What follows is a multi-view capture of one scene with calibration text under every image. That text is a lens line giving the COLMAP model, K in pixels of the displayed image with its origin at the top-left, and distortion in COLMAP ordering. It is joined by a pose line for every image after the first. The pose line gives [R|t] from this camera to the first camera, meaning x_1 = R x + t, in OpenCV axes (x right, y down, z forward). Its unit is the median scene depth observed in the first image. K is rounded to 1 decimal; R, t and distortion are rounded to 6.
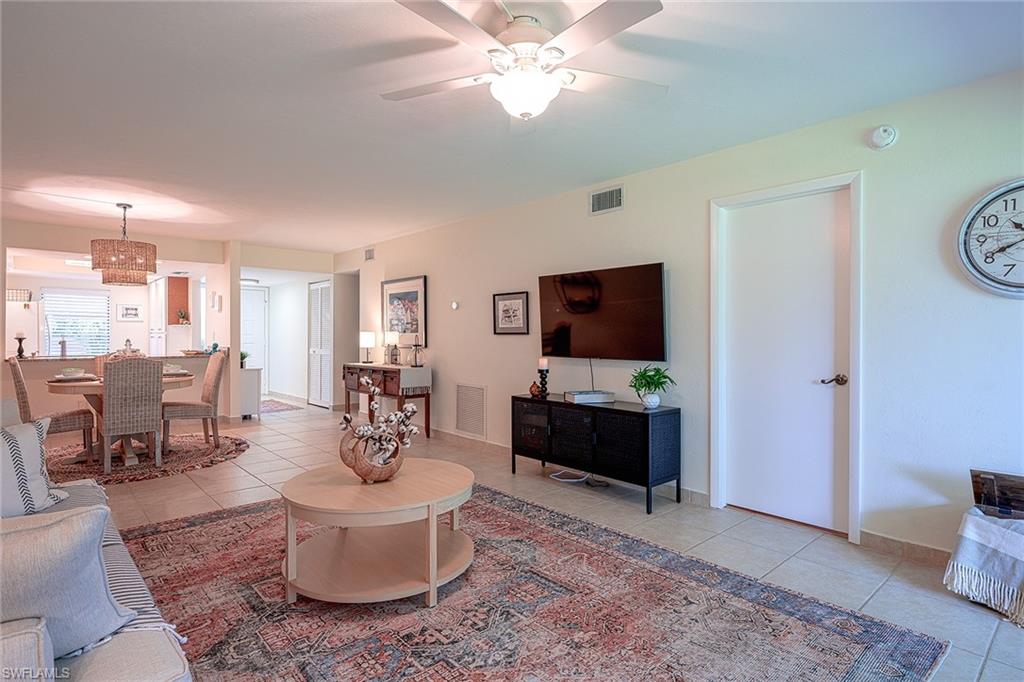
lens RADIAL K [[529.4, 0, 515.0], [0, 529.4, 340.8], [0, 0, 1]] dist [0.000032, -0.000060]
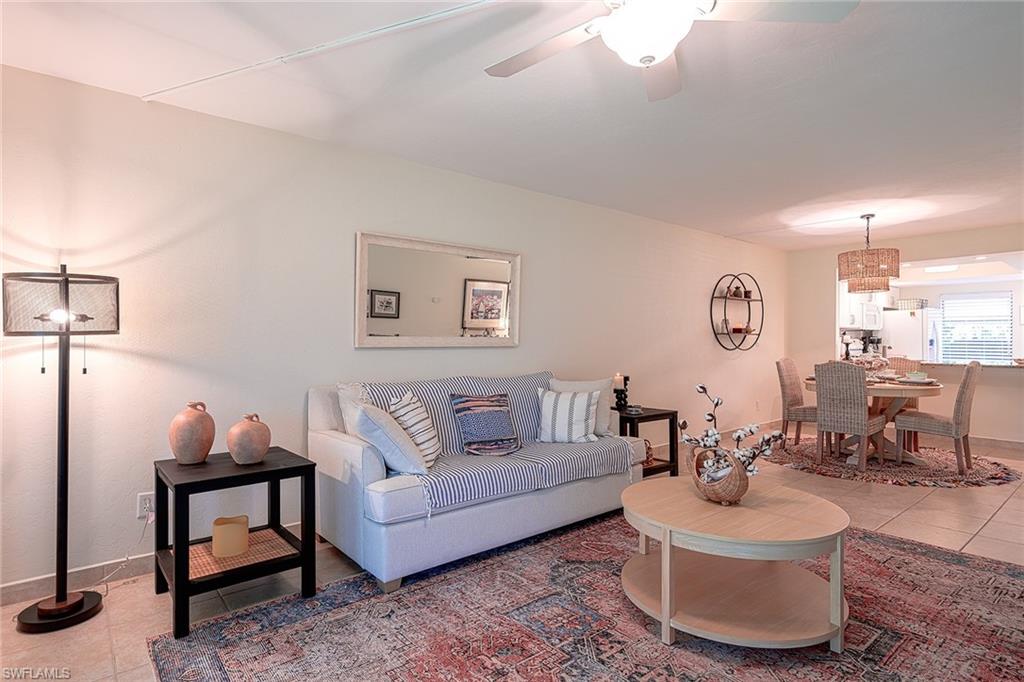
lens RADIAL K [[529.4, 0, 516.3], [0, 529.4, 337.6], [0, 0, 1]] dist [0.000032, -0.000060]
pose [[-0.045738, -0.003170, -0.998948, 0.324719], [-0.011931, 0.999925, -0.002627, -0.005103], [0.998882, 0.011799, -0.045772, 0.348696]]
